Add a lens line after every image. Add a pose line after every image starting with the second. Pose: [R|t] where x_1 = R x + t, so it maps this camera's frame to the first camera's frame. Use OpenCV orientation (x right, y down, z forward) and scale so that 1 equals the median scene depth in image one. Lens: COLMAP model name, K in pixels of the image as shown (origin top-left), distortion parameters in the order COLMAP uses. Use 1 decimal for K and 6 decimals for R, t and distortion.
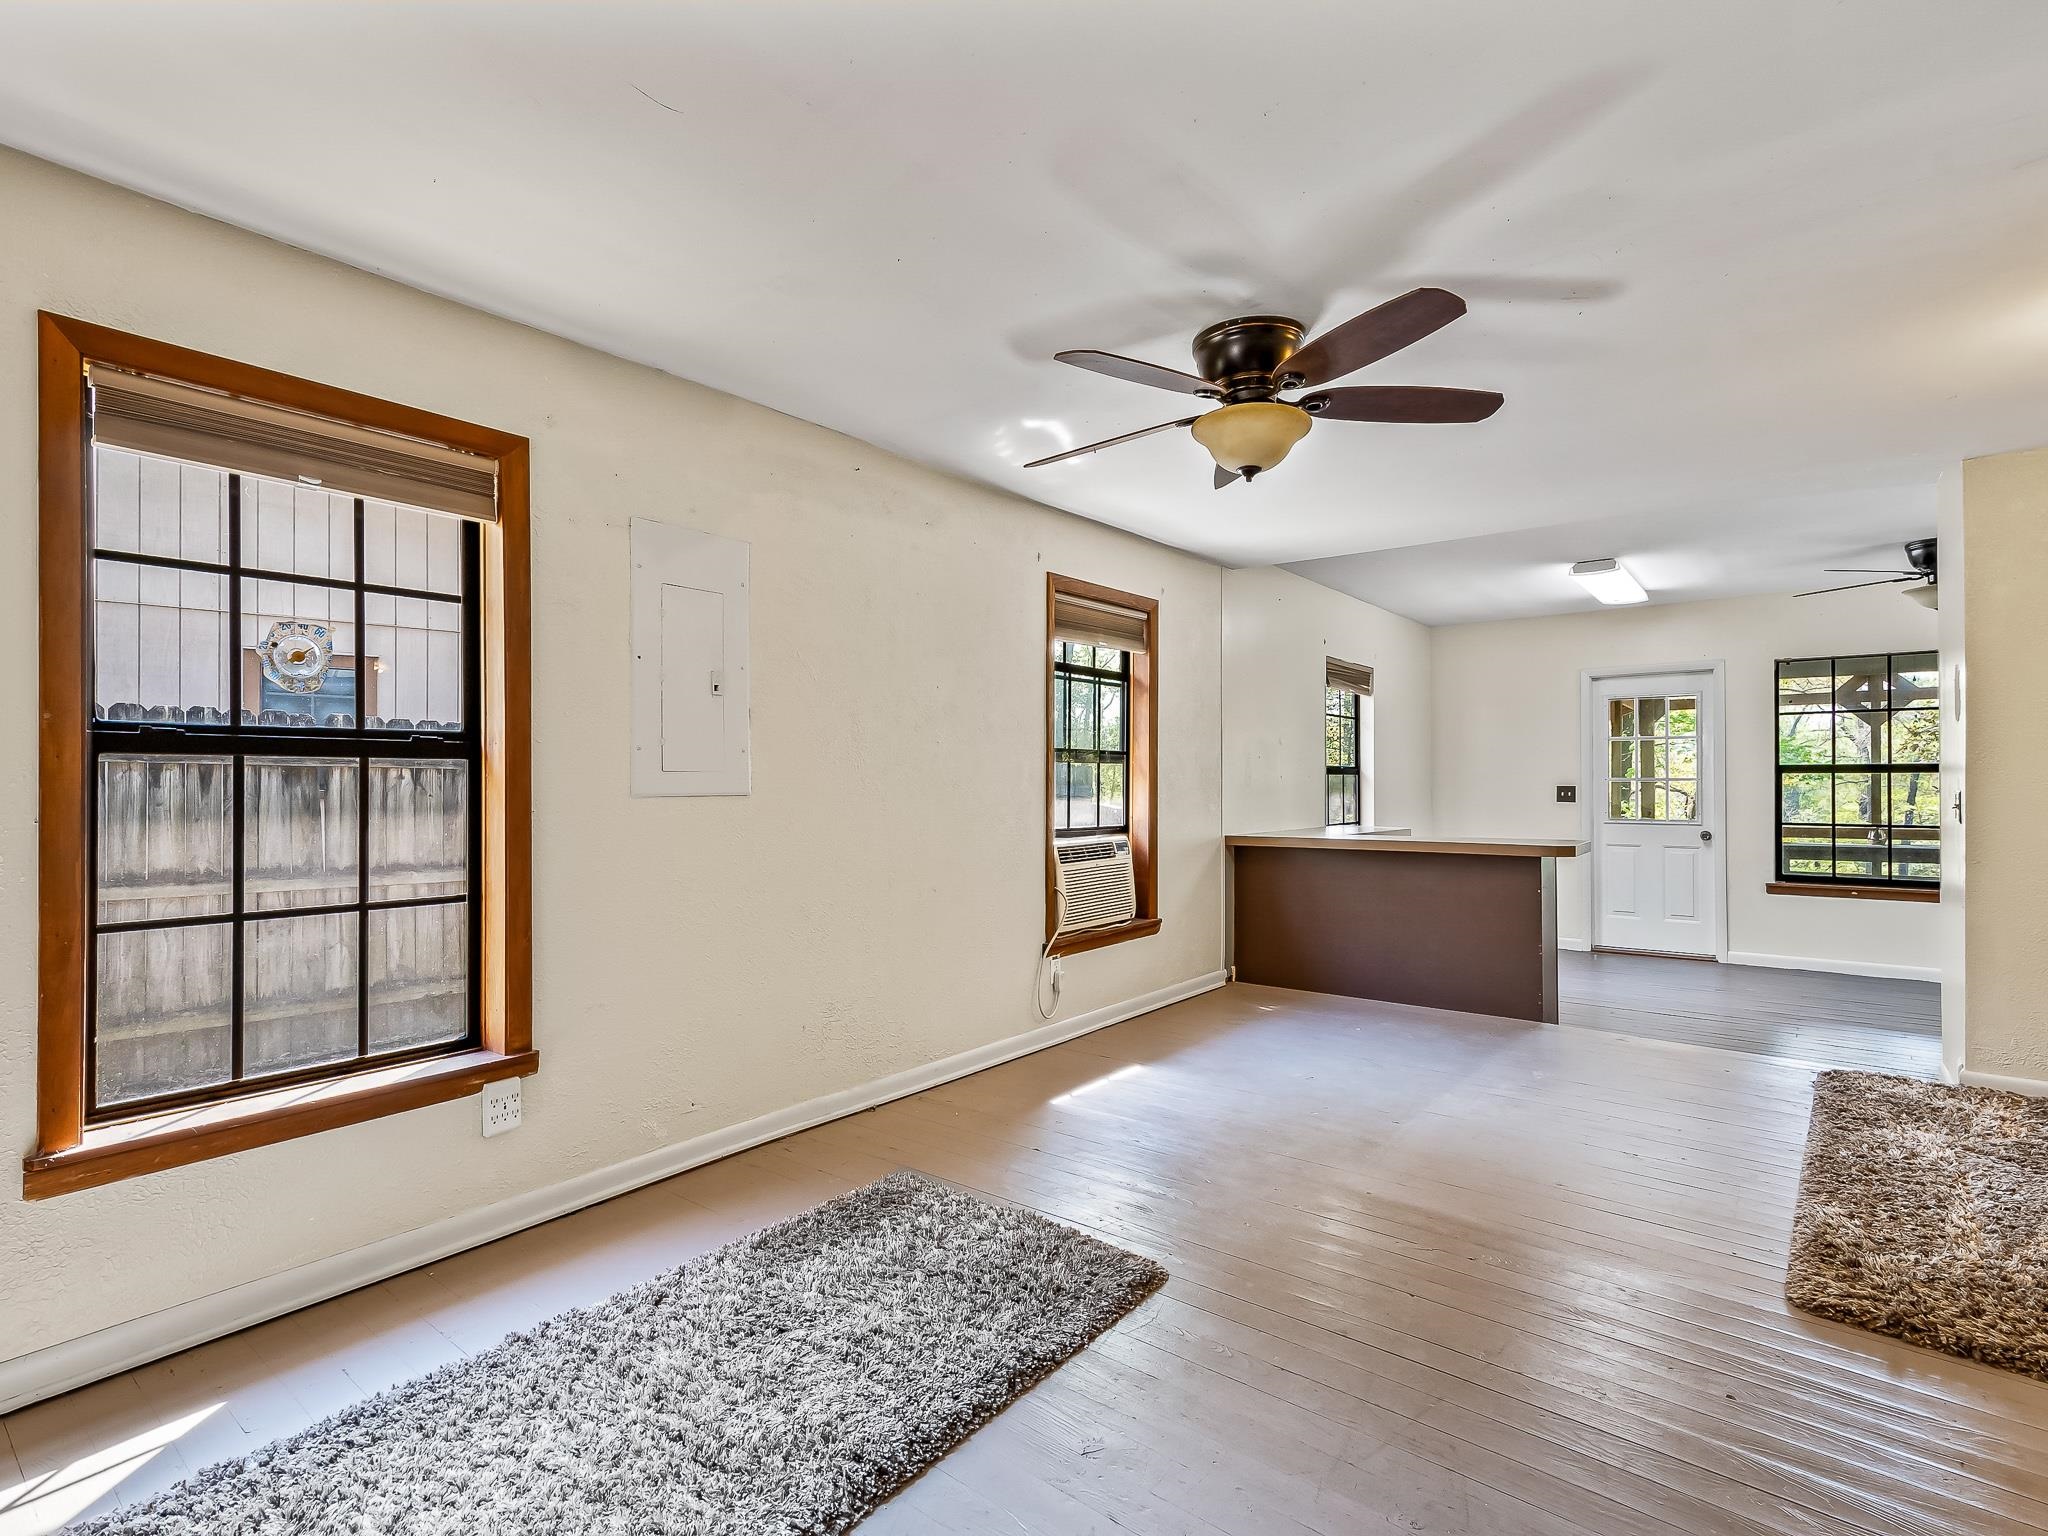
lens RADIAL K [[1012.1, 0, 1011.8], [0, 1012.1, 776.7], [0, 0, 1]] dist [0.013838, -0.002612]
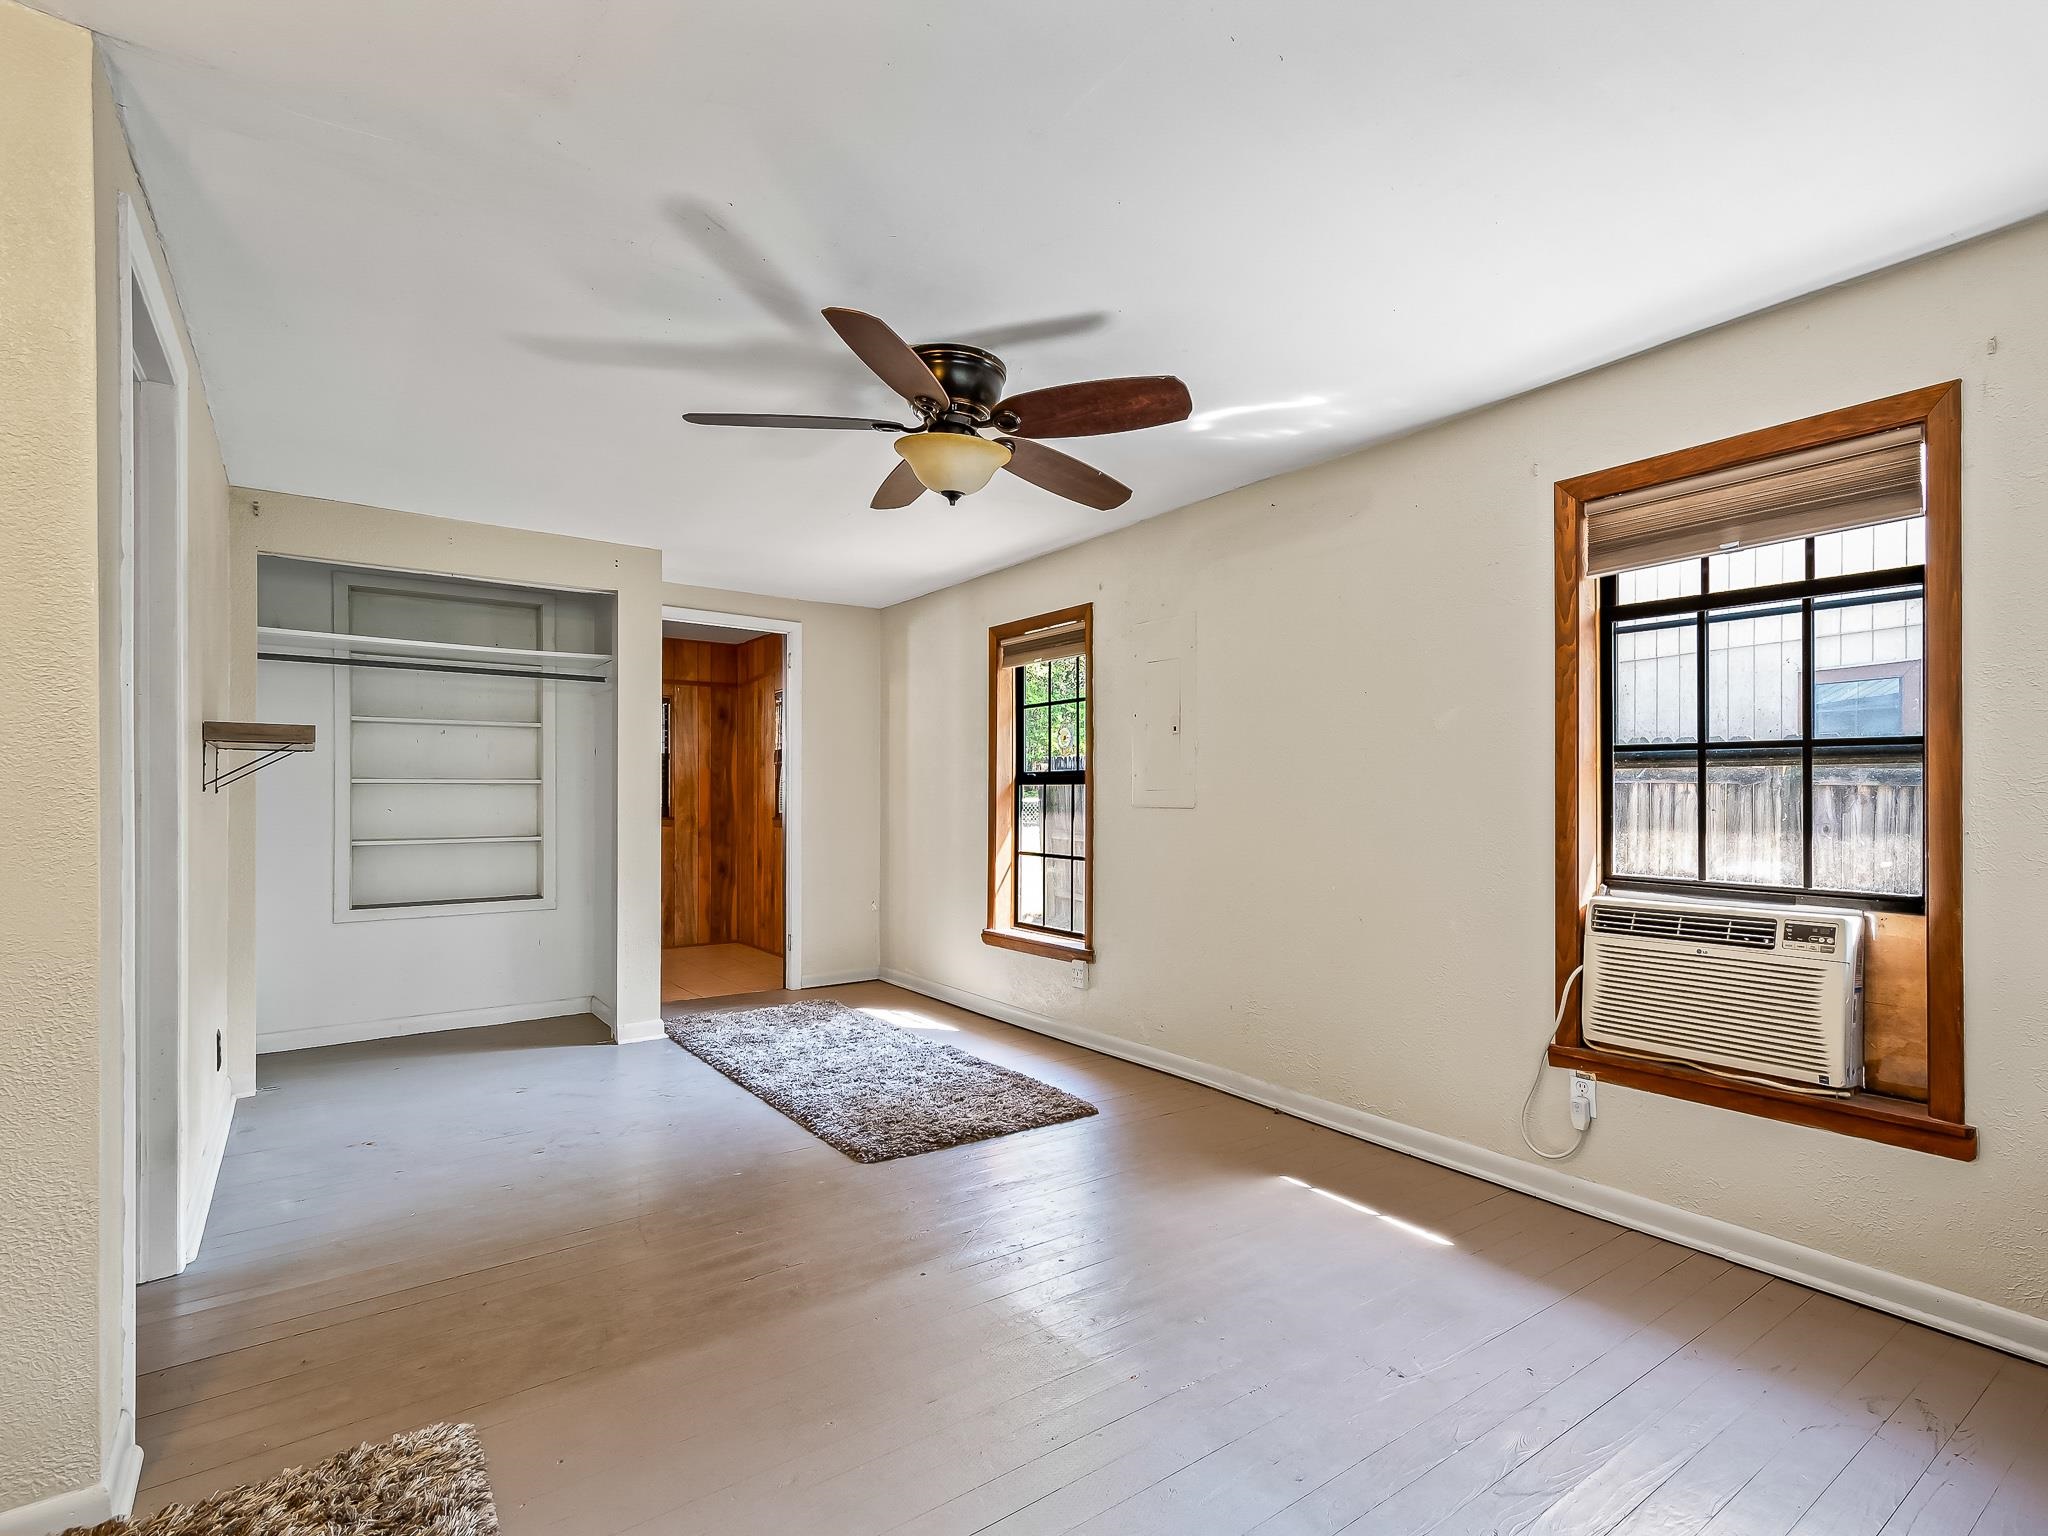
lens RADIAL K [[1012.1, 0, 1106.2], [0, 1012.1, 786.4], [0, 0, 1]] dist [0.013838, -0.002612]
pose [[-0.226304, -0.004987, -0.974044, 0.656028], [0.003863, 0.999974, -0.006017, -0.001248], [0.974049, -0.005124, -0.226279, 0.759050]]
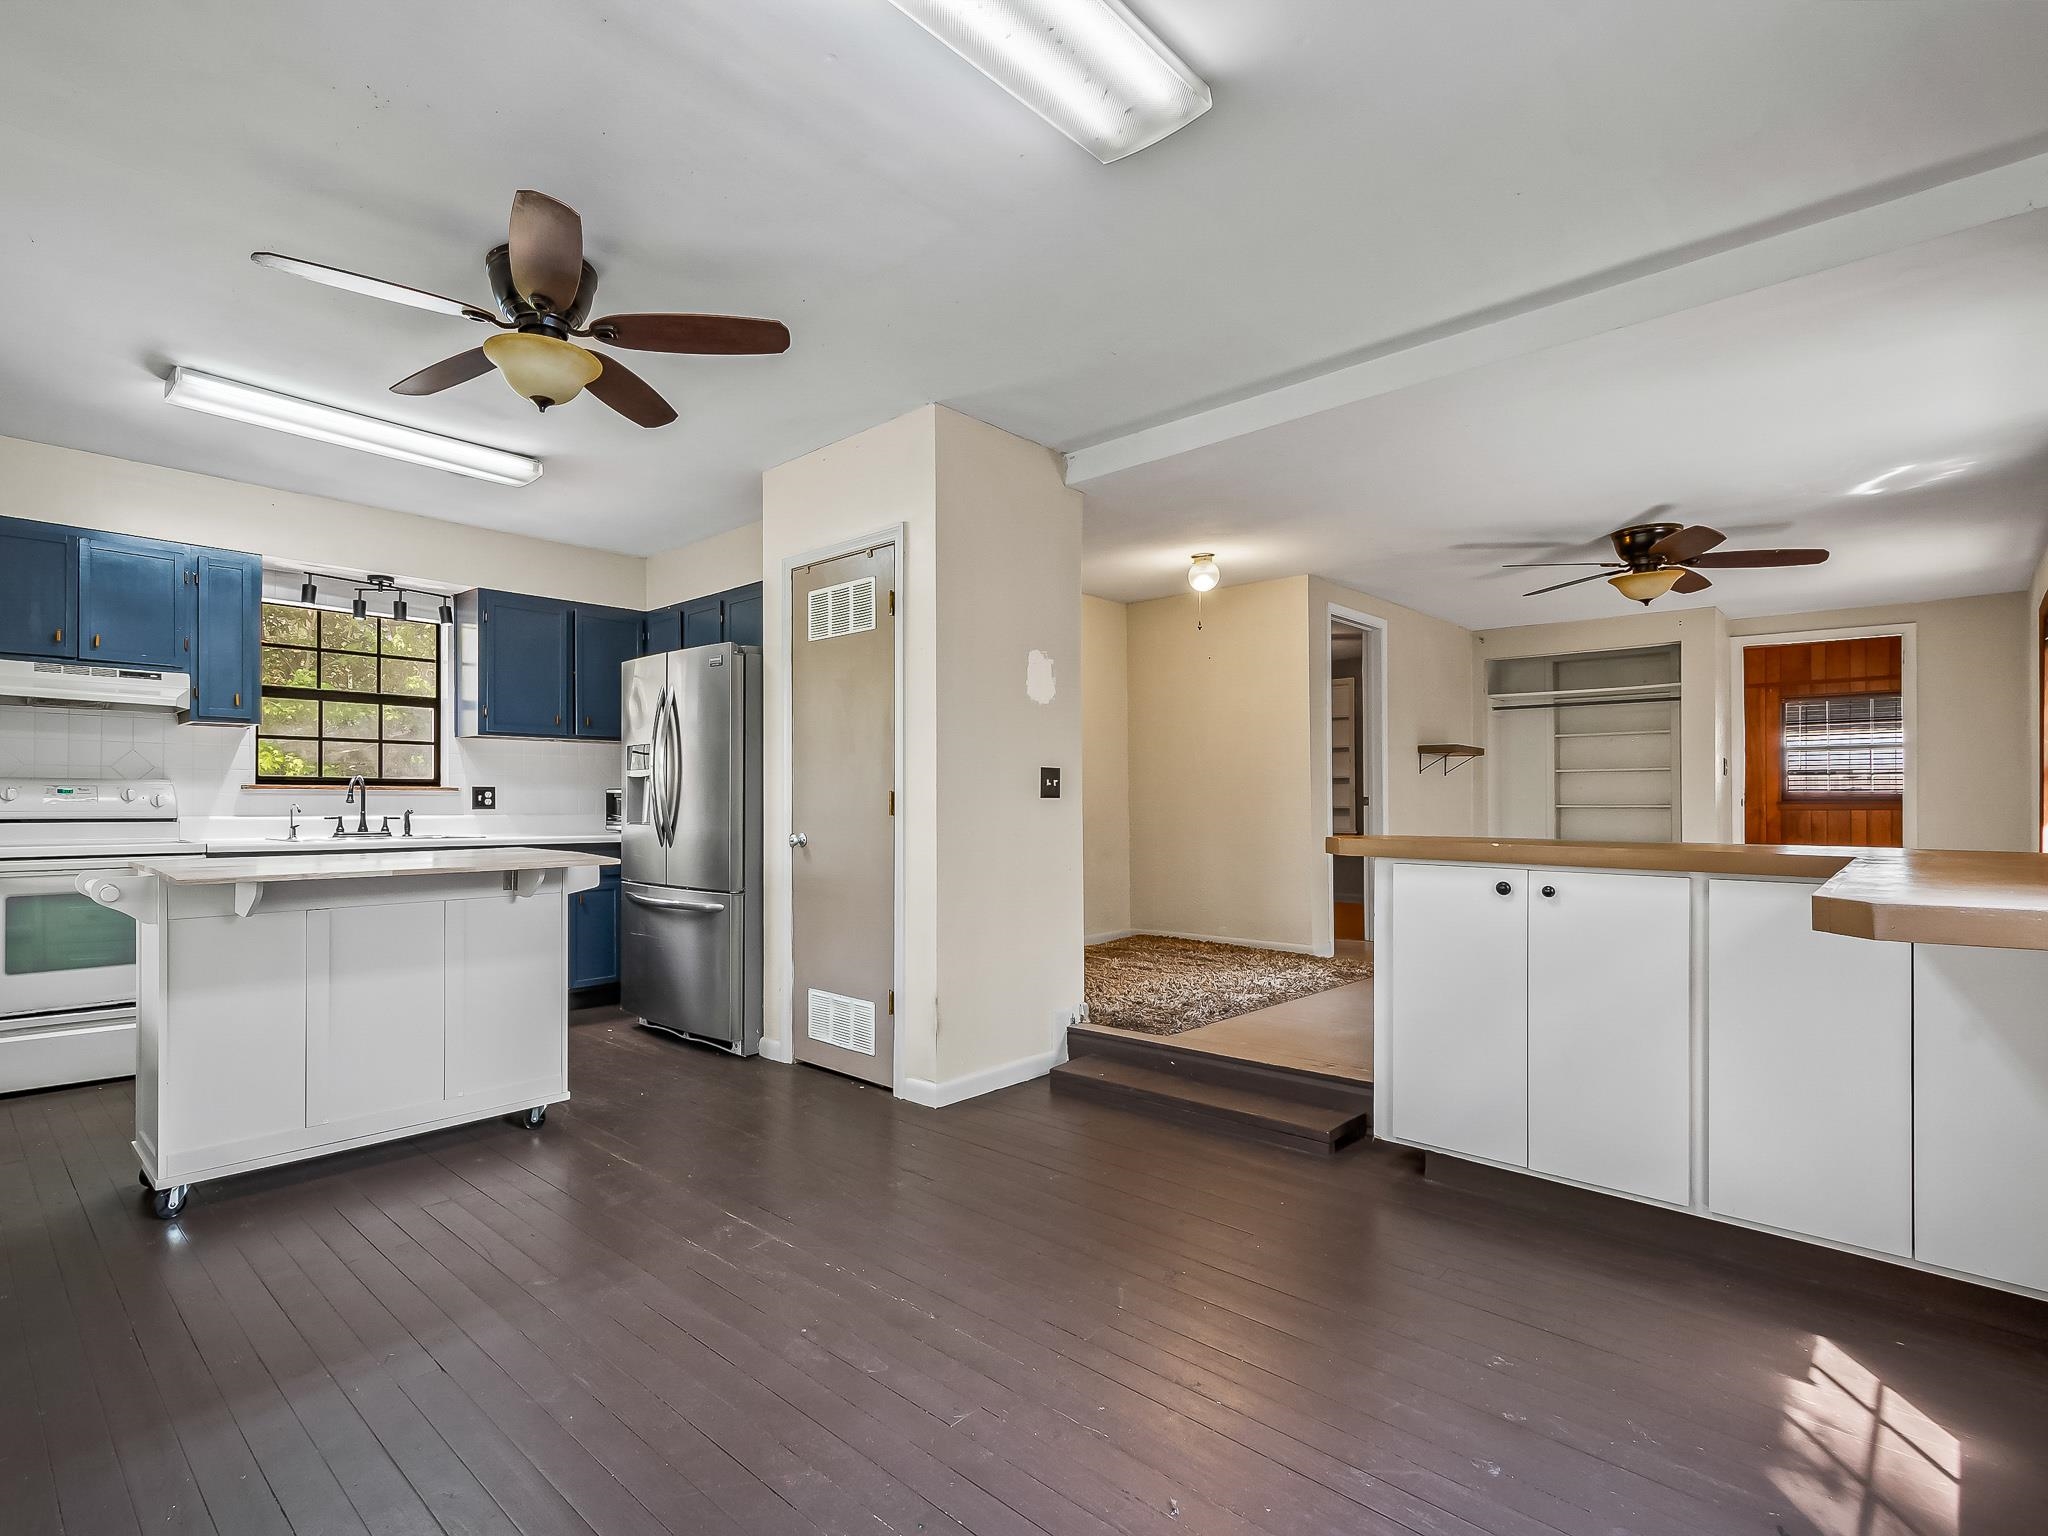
lens RADIAL K [[1012.1, 0, 933.7], [0, 1012.1, 789.6], [0, 0, 1]] dist [0.013838, -0.002612]
pose [[-0.994333, 0.004034, 0.106234, 0.744944], [0.002214, 0.999849, -0.017243, 0.042341], [-0.106287, -0.016910, -0.994192, 1.641399]]
